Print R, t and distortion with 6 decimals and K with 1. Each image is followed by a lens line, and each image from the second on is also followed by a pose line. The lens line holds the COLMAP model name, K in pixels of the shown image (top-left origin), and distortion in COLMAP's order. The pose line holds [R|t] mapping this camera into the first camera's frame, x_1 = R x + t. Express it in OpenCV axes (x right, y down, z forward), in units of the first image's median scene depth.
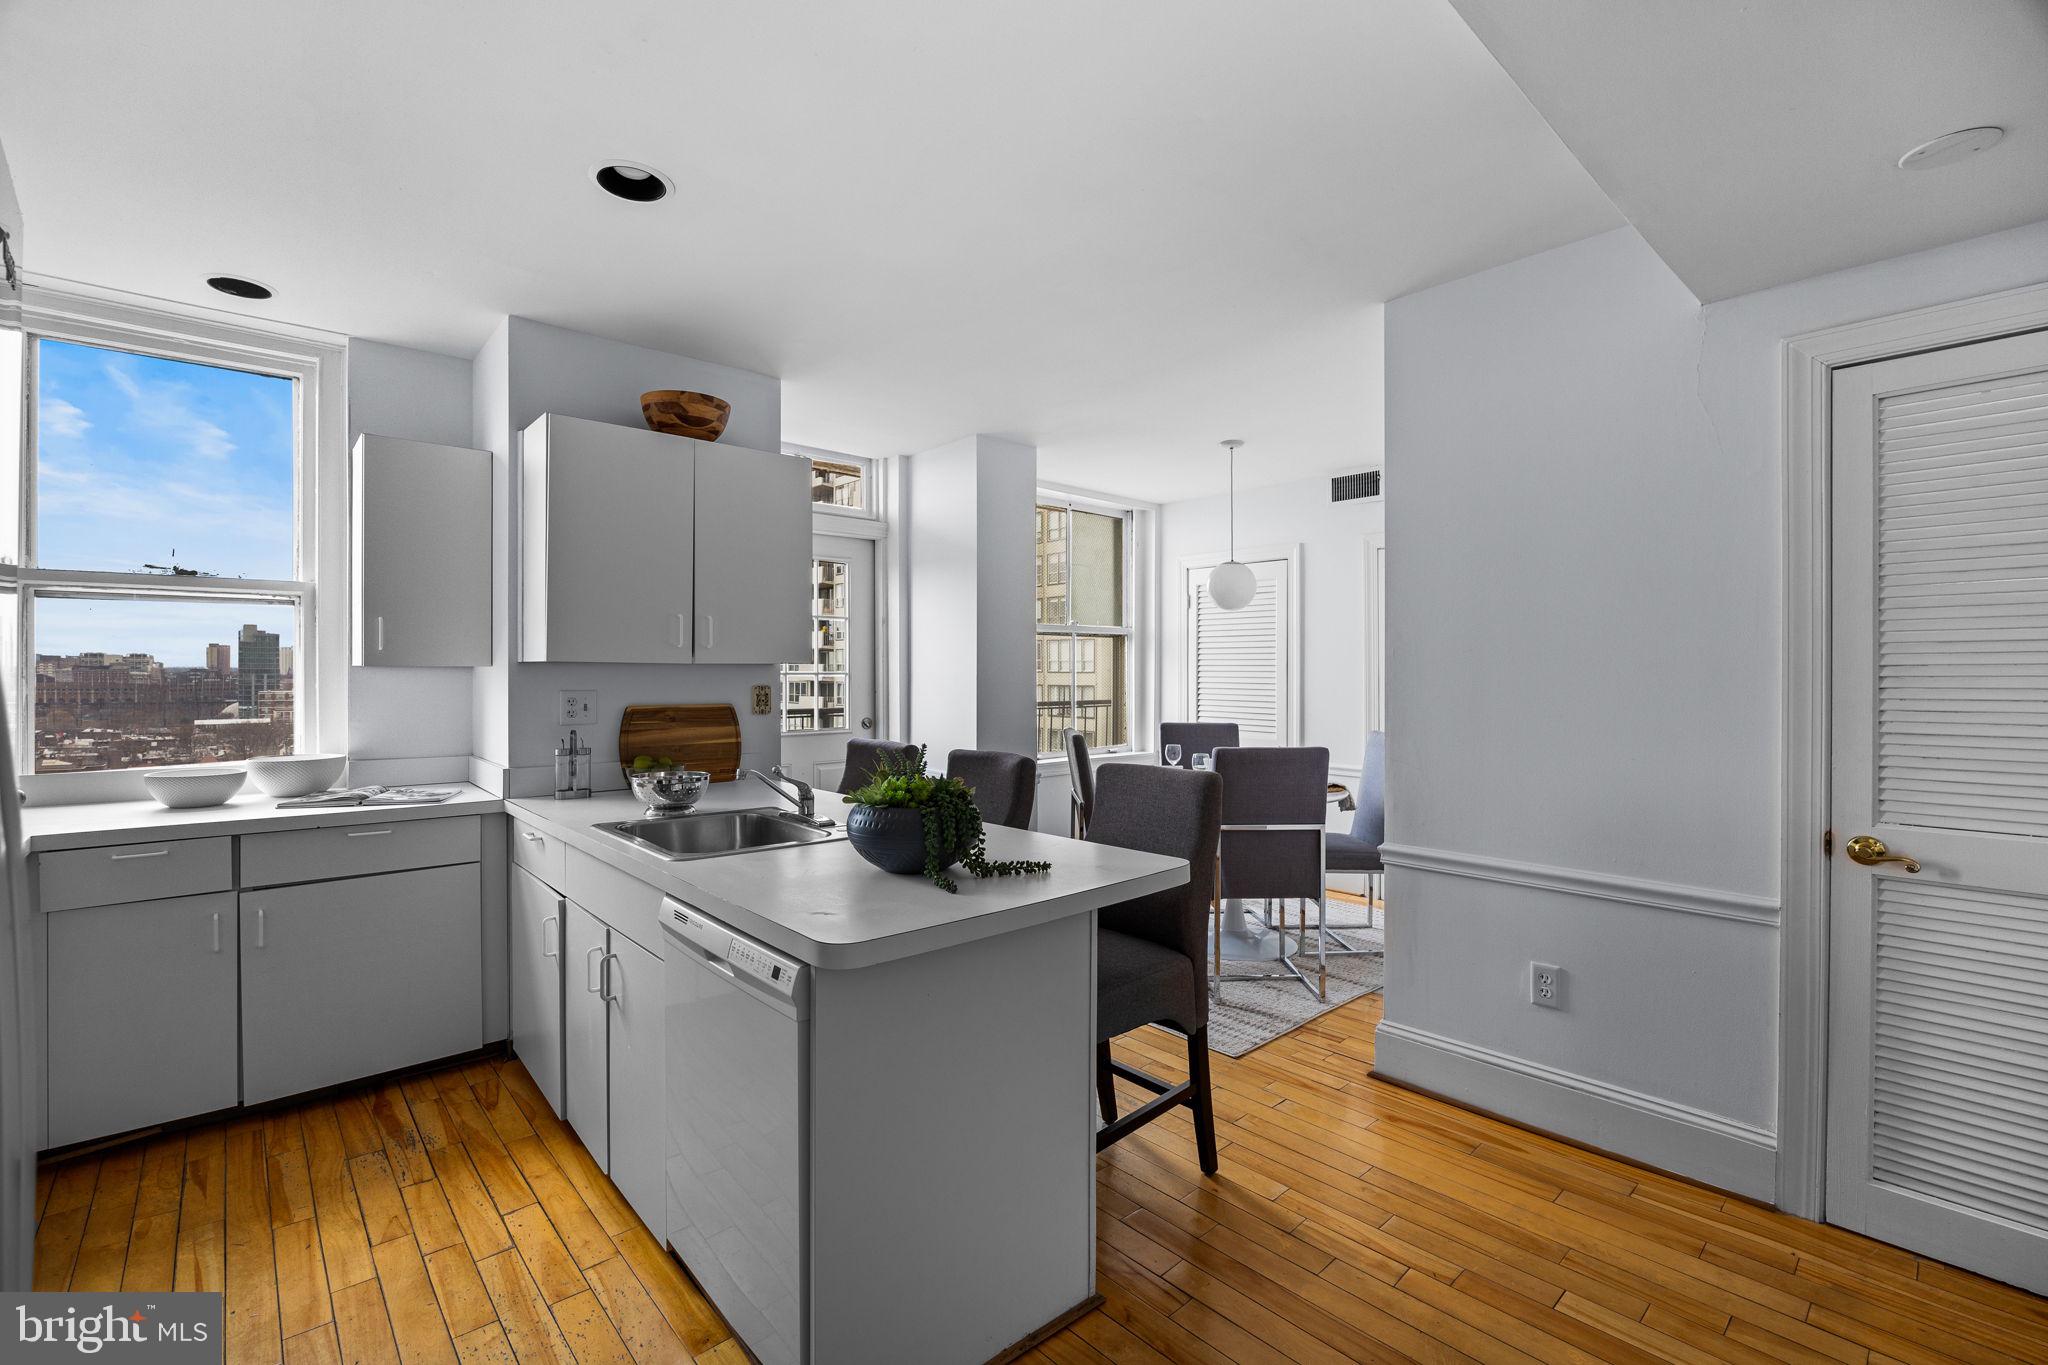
lens RADIAL K [[892.8, 0, 1025.3], [0, 892.8, 675.9], [0, 0, 1]] dist [-0.018599, 0.001342]
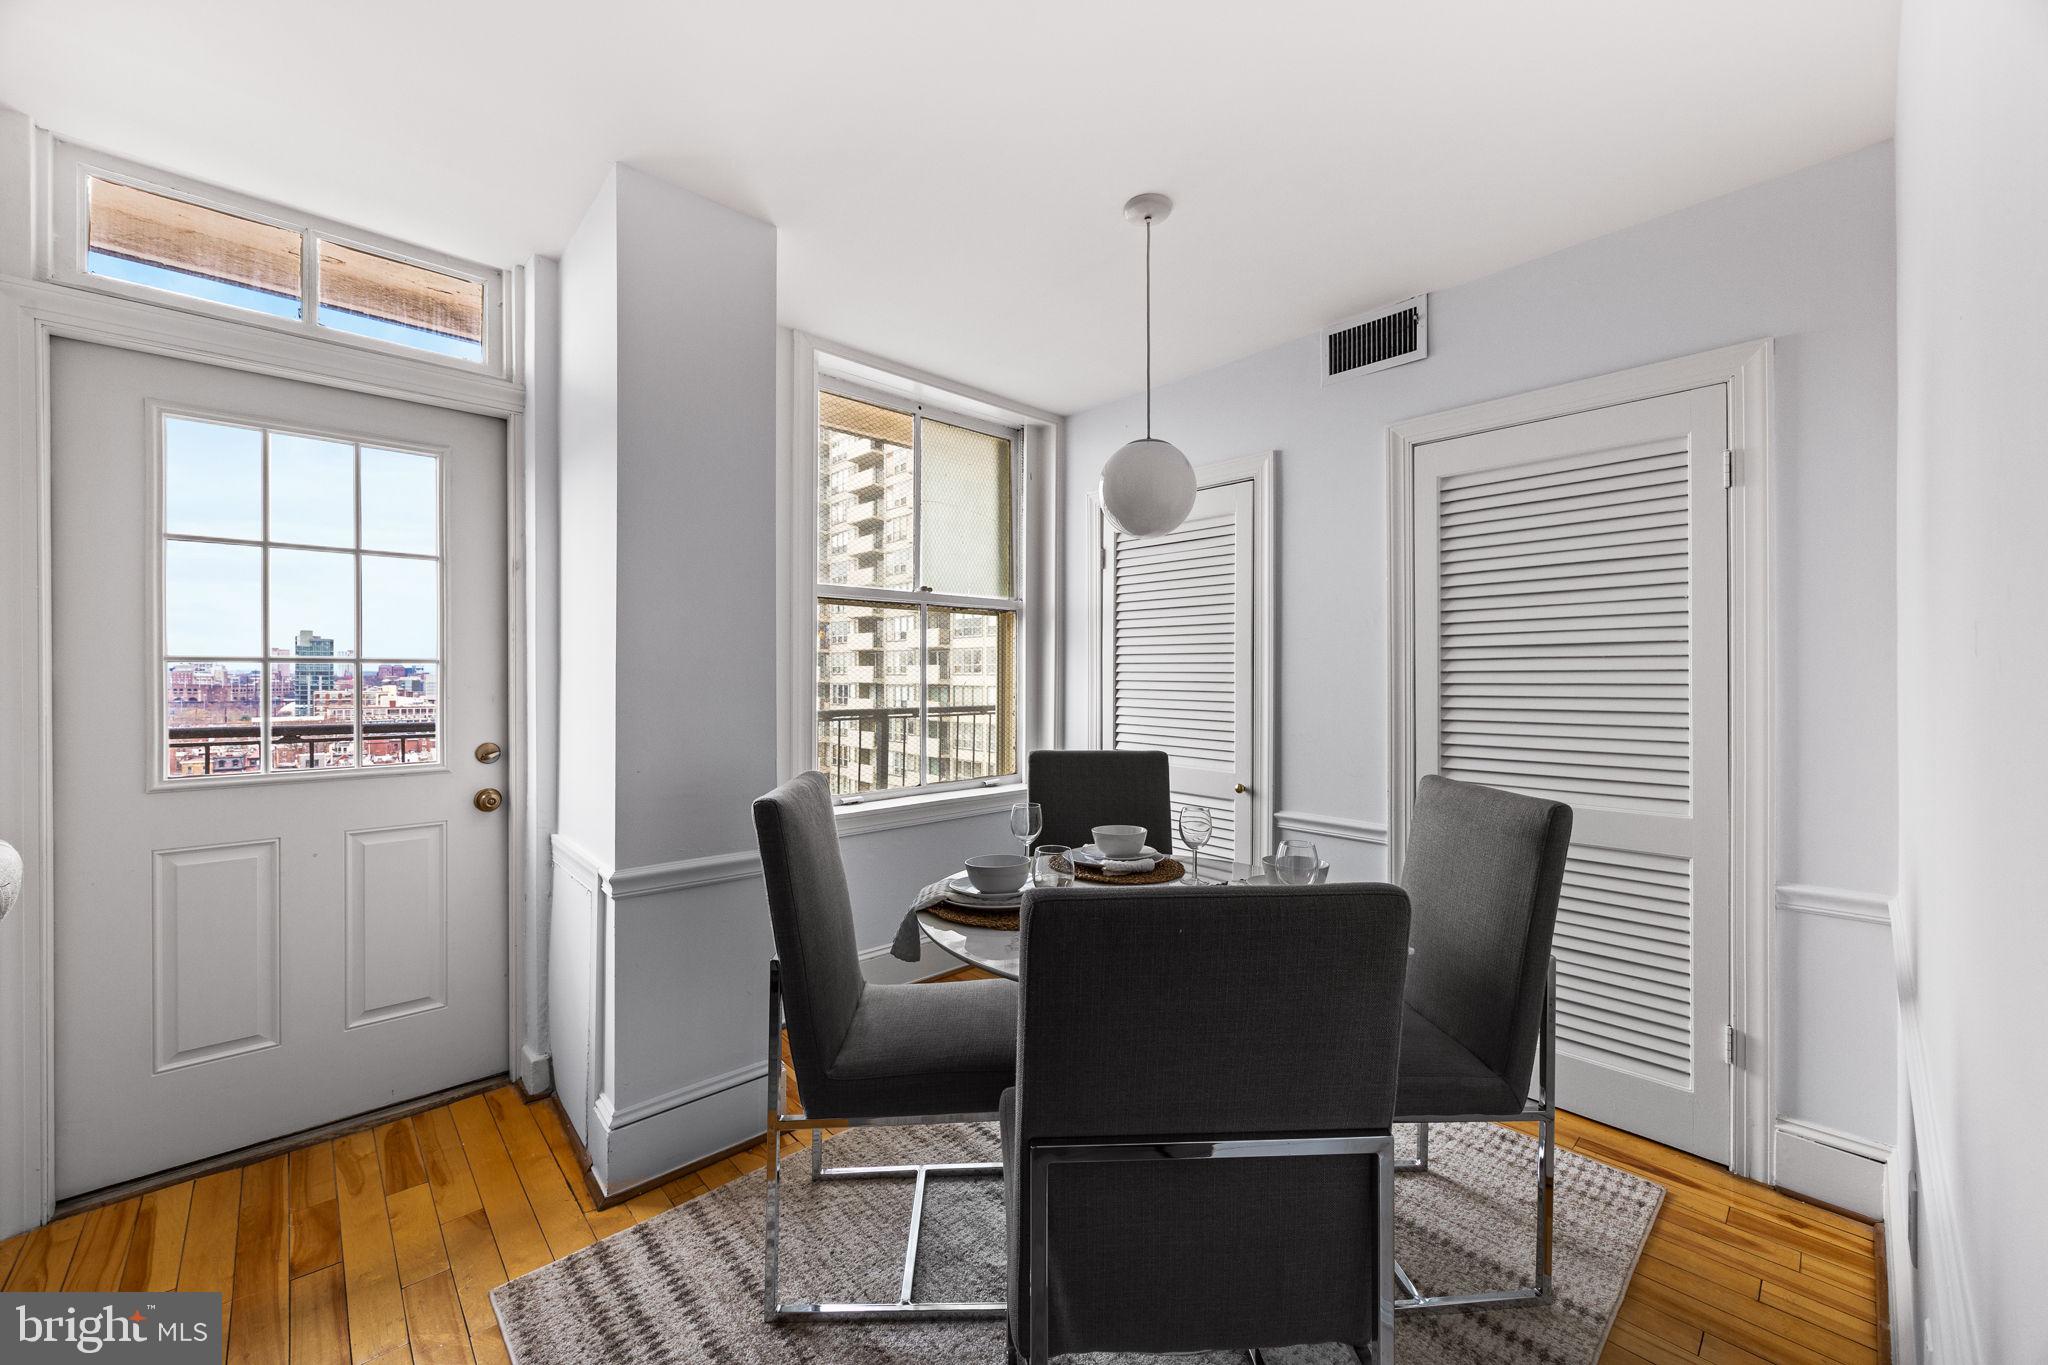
lens RADIAL K [[781.9, 0, 1027.4], [0, 781.9, 672.7], [0, 0, 1]] dist [0.001908, -0.000403]
pose [[0.999900, 0.001368, 0.014061, 0.228348], [-0.001263, 0.999971, -0.007464, 0.011661], [-0.014071, 0.007445, 0.999873, 0.808863]]
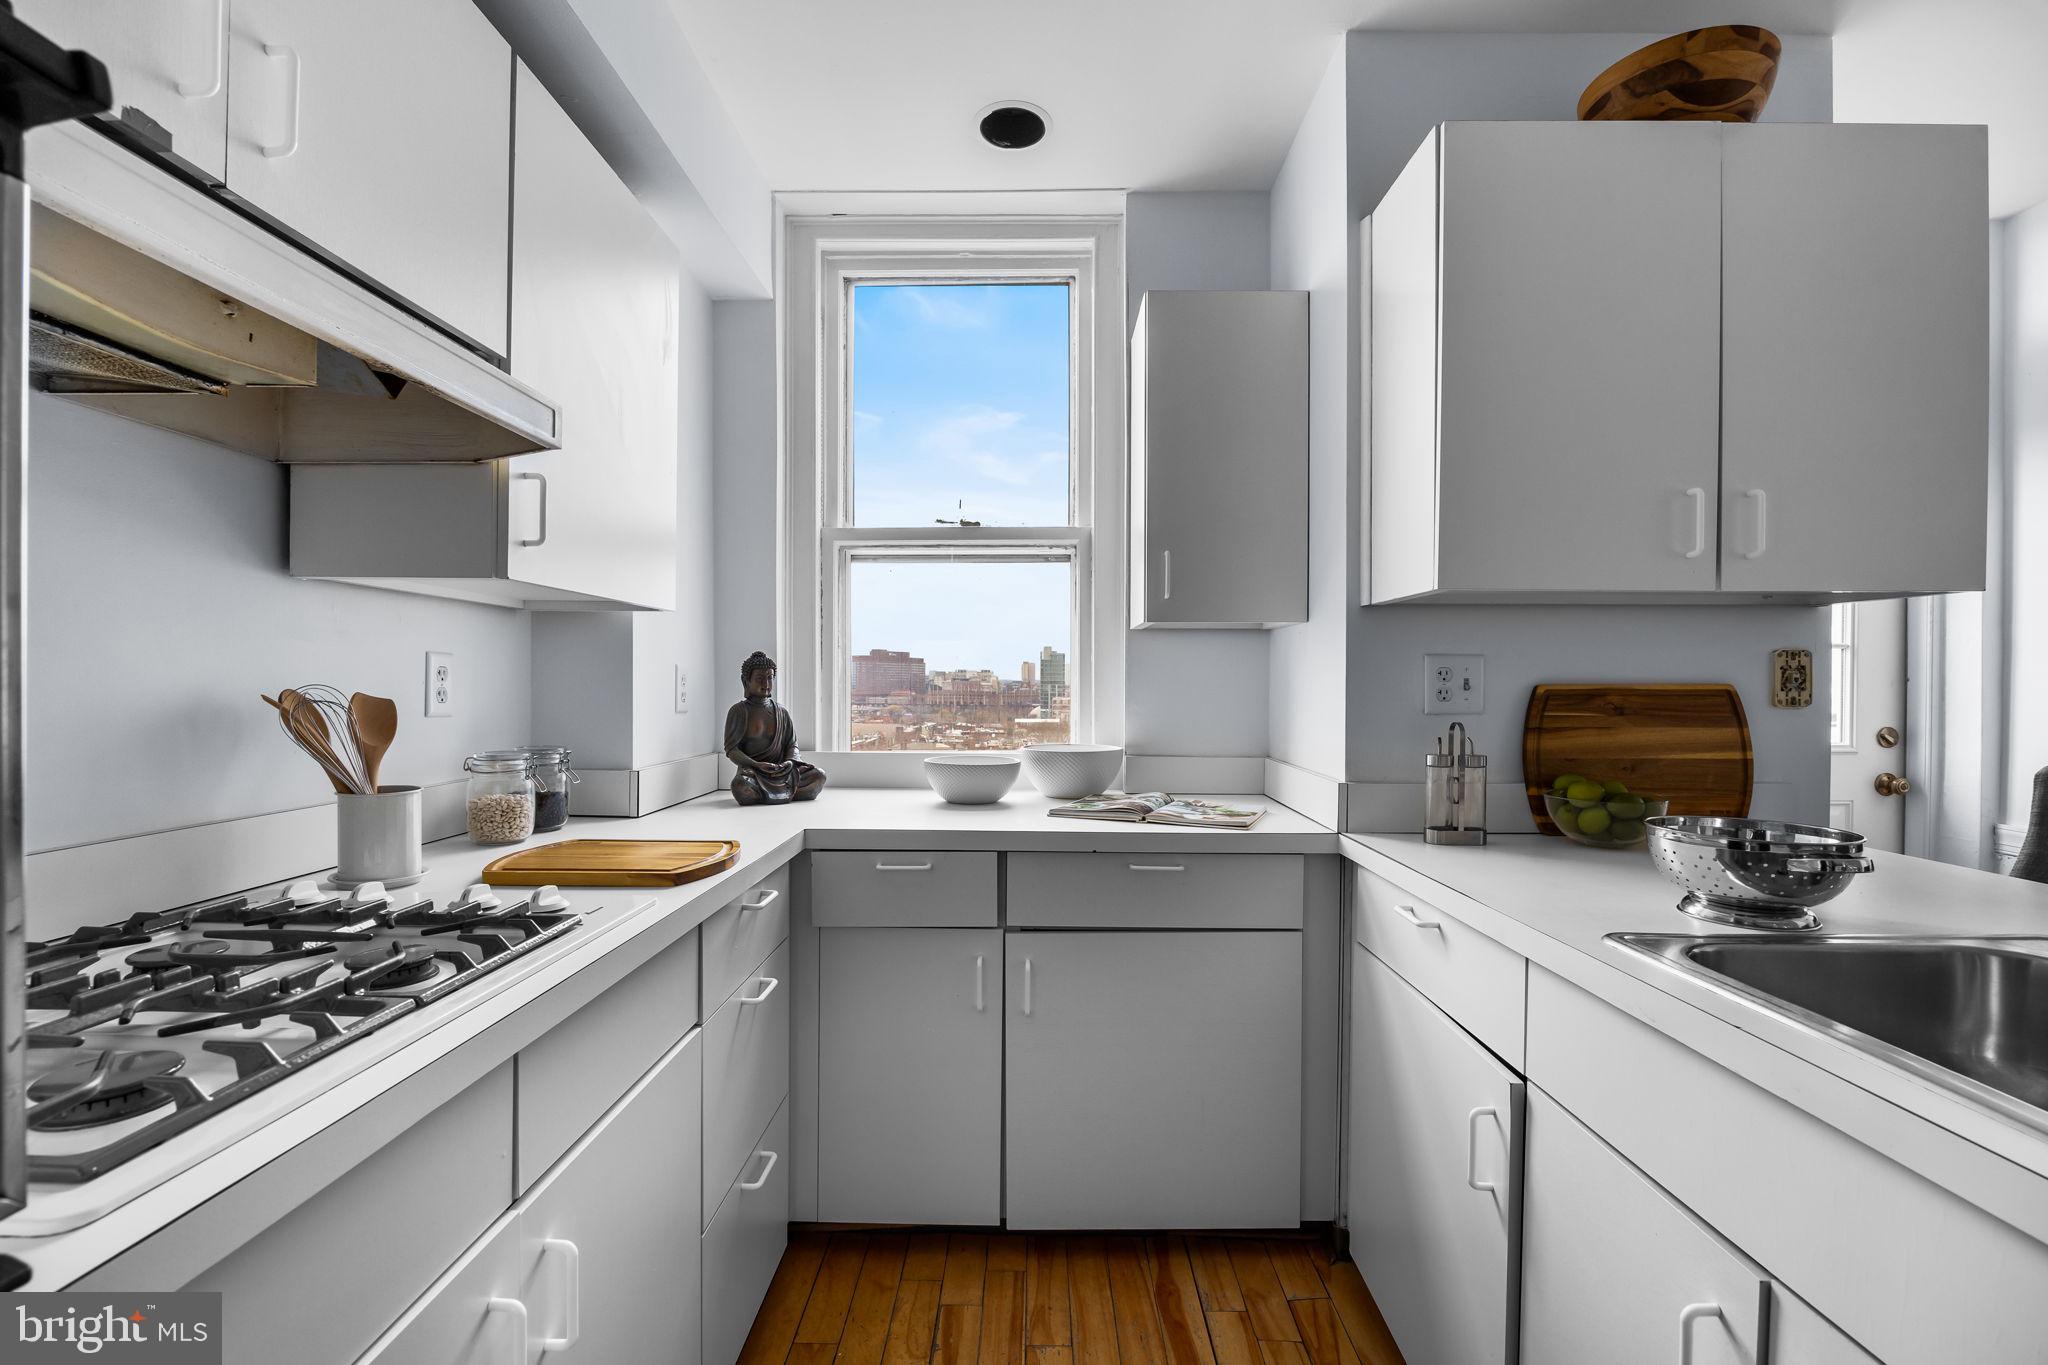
lens RADIAL K [[892.8, 0, 1029.1], [0, 892.8, 694.0], [0, 0, 1]] dist [-0.018599, 0.001342]
pose [[0.736999, 0.008945, -0.675835, -0.315117], [-0.004257, 0.999954, 0.008593, 0.037691], [0.675881, -0.003456, 0.737003, 0.386278]]
